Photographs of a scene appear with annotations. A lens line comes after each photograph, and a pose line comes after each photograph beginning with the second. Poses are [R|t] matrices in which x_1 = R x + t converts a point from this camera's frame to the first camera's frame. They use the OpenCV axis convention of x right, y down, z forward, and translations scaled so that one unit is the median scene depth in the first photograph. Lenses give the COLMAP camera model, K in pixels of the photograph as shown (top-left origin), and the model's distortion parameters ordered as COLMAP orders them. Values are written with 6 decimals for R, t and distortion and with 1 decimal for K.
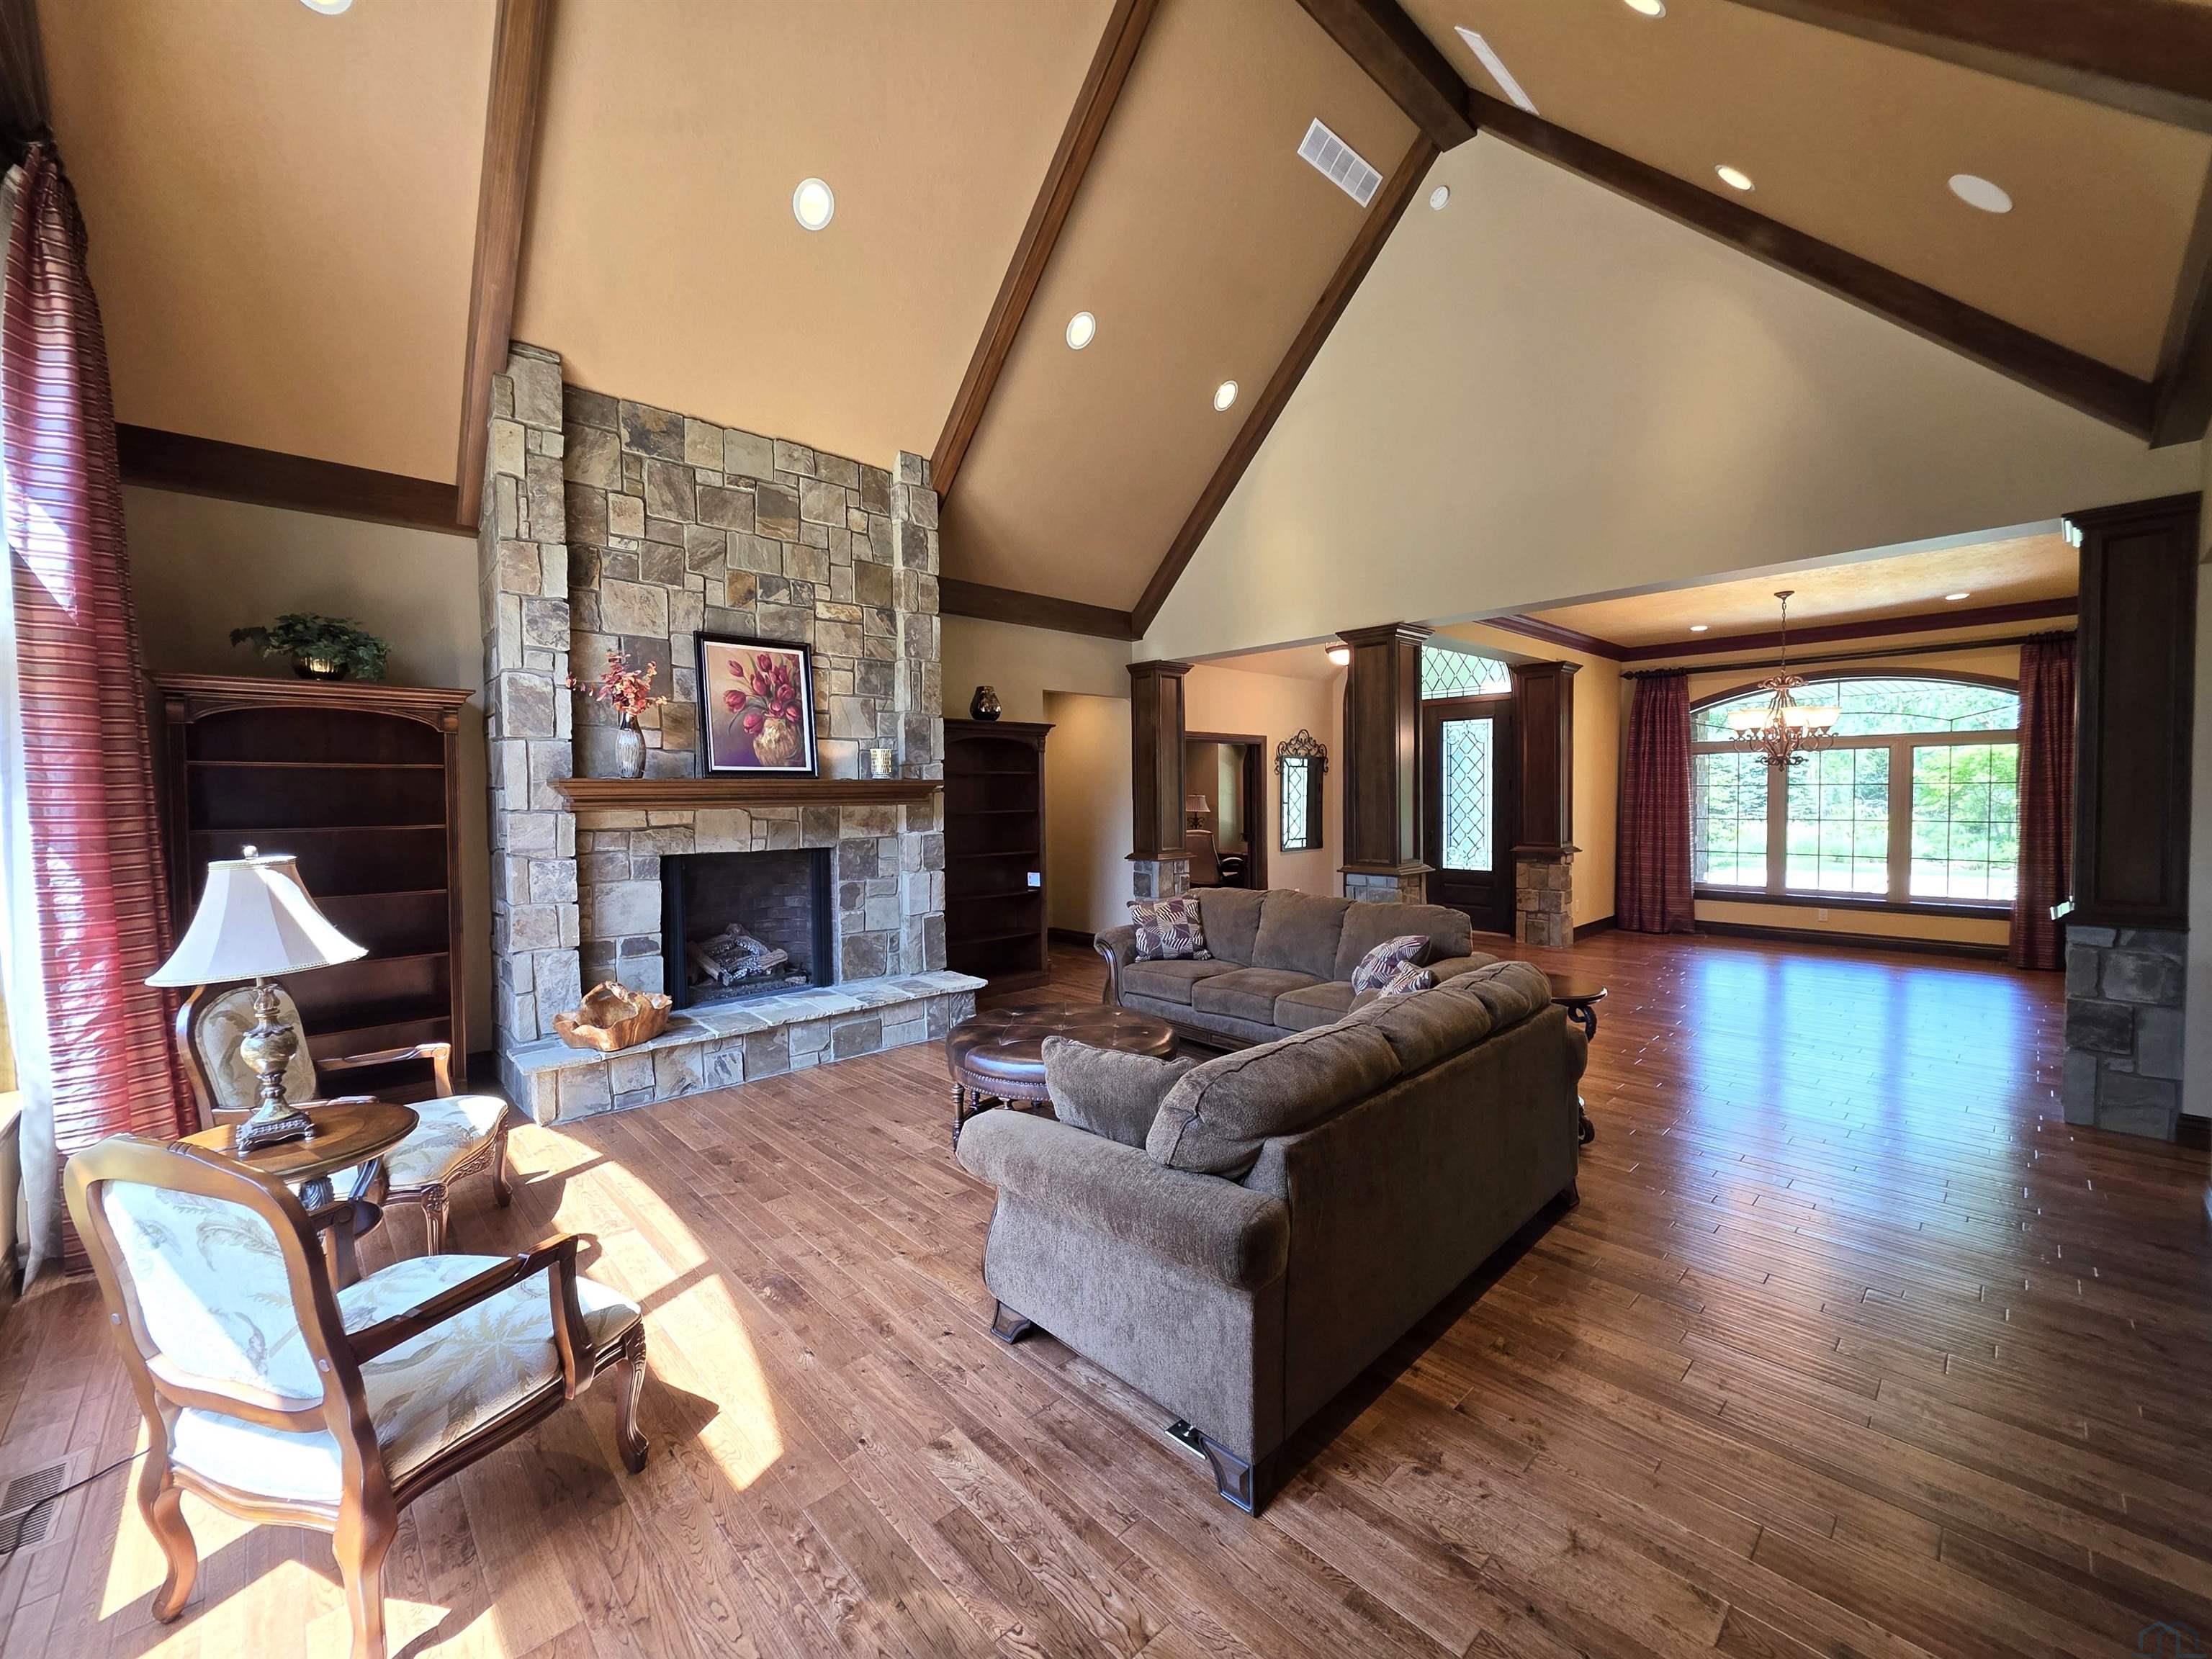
lens RADIAL K [[889.2, 0, 1105.4], [0, 889.2, 824.5], [0, 0, 1]] dist [0.002391, -0.000008]
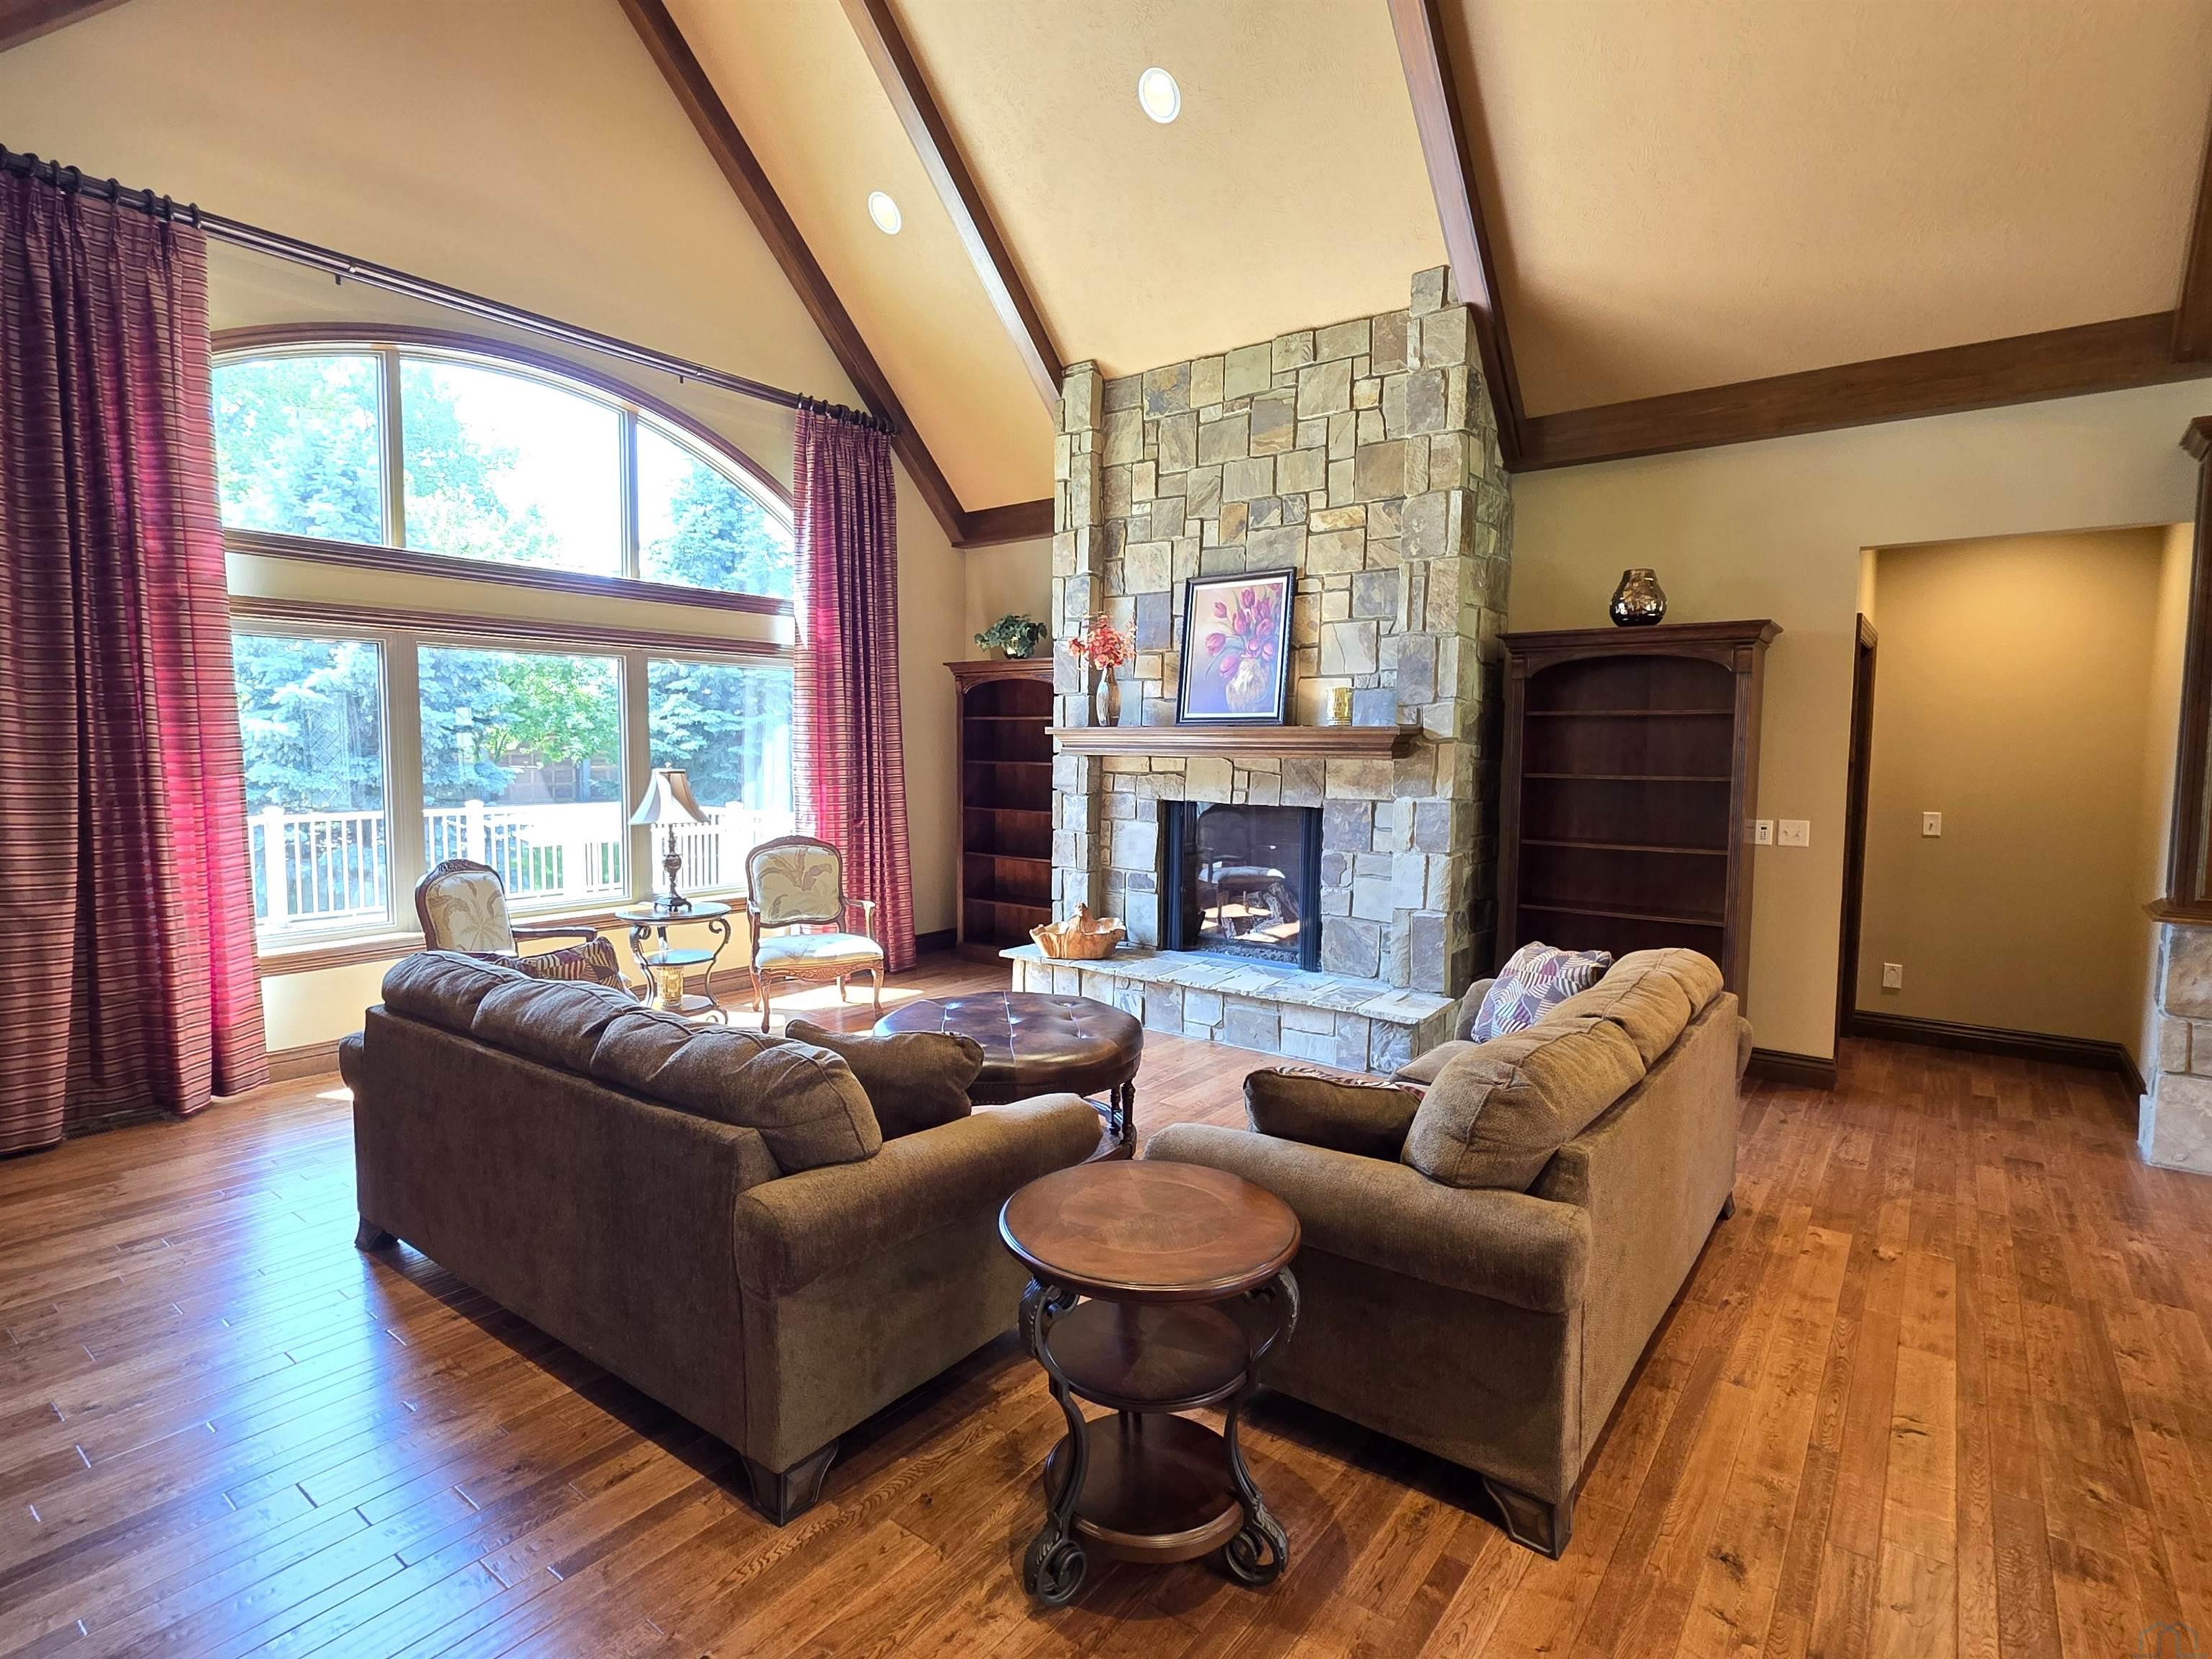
lens RADIAL K [[1121.7, 0, 1099.3], [0, 1121.7, 833.3], [0, 0, 1]] dist [0.004210, 0.000265]
pose [[0.150751, 0.087382, -0.984702, 0.795097], [-0.047280, 0.995583, 0.081110, -0.029742], [0.987441, 0.034329, 0.154216, 0.724389]]
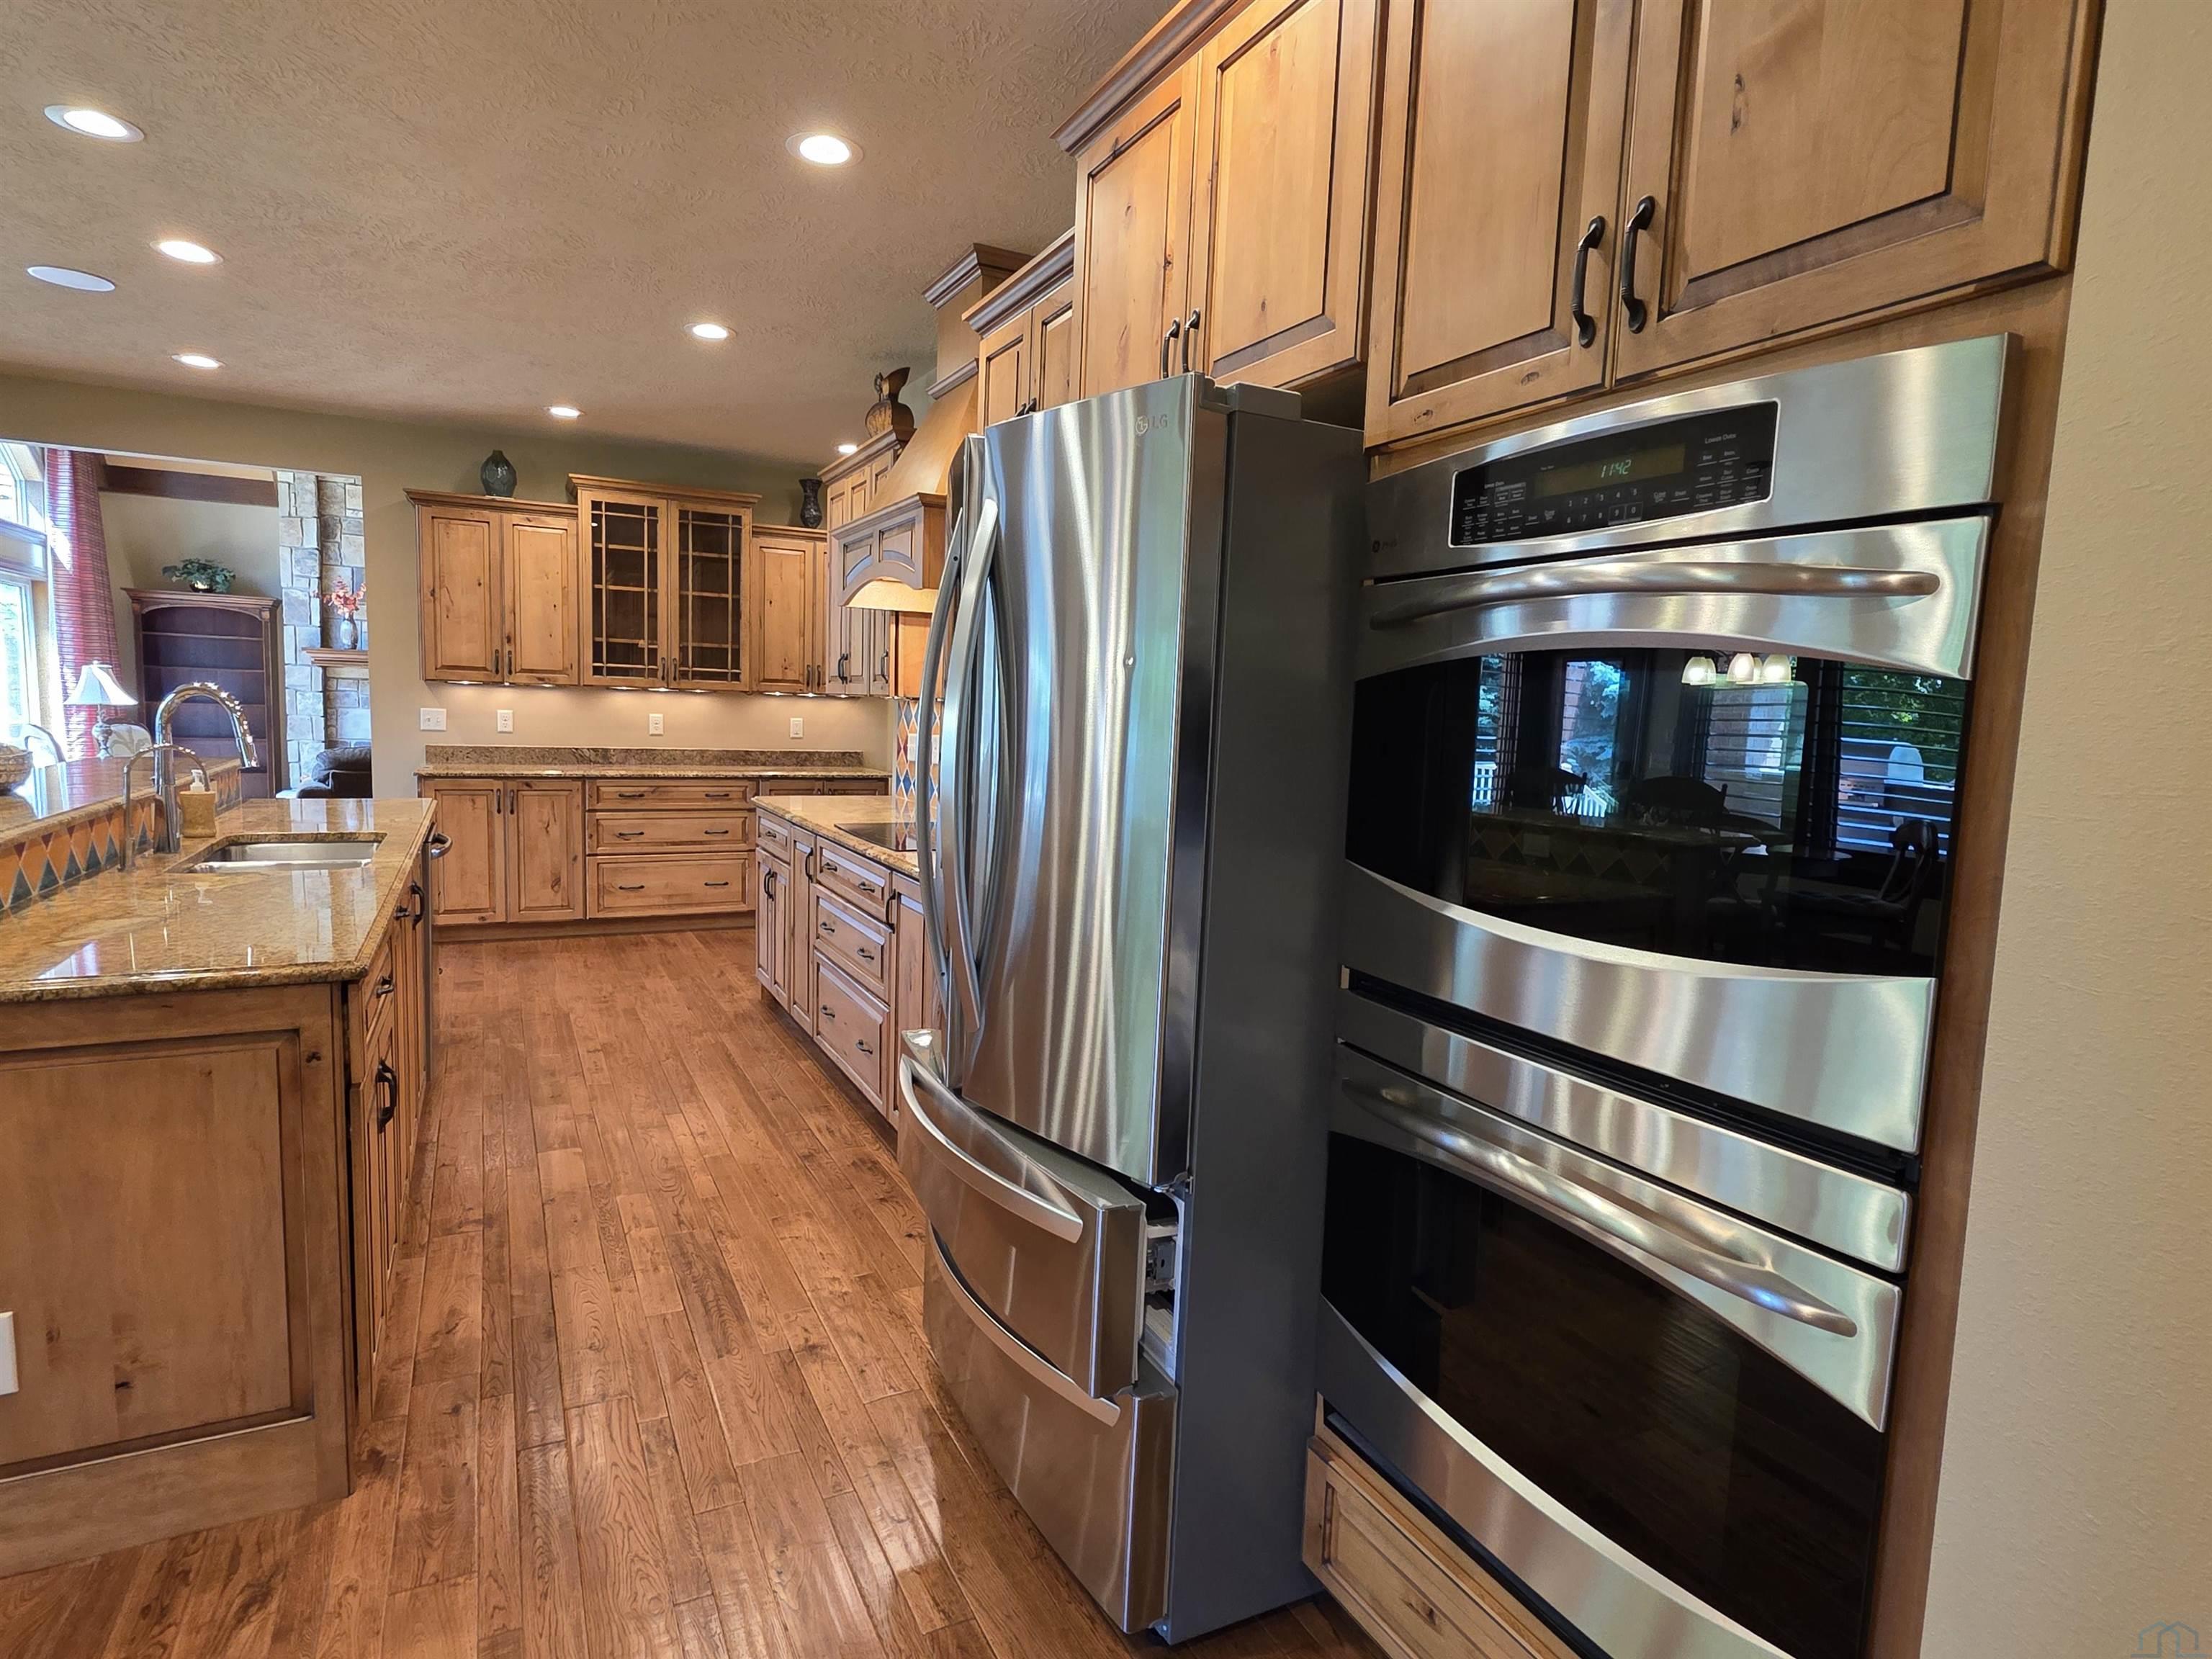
lens RADIAL K [[1177.8, 0, 1100.1], [0, 1177.8, 835.5], [0, 0, 1]] dist [-0.002598, -0.000556]
pose [[0.957852, 0.080561, -0.275736, 1.484204], [-0.060468, 0.994909, 0.080626, 0.036246], [0.280827, -0.060555, 0.957846, -0.803874]]
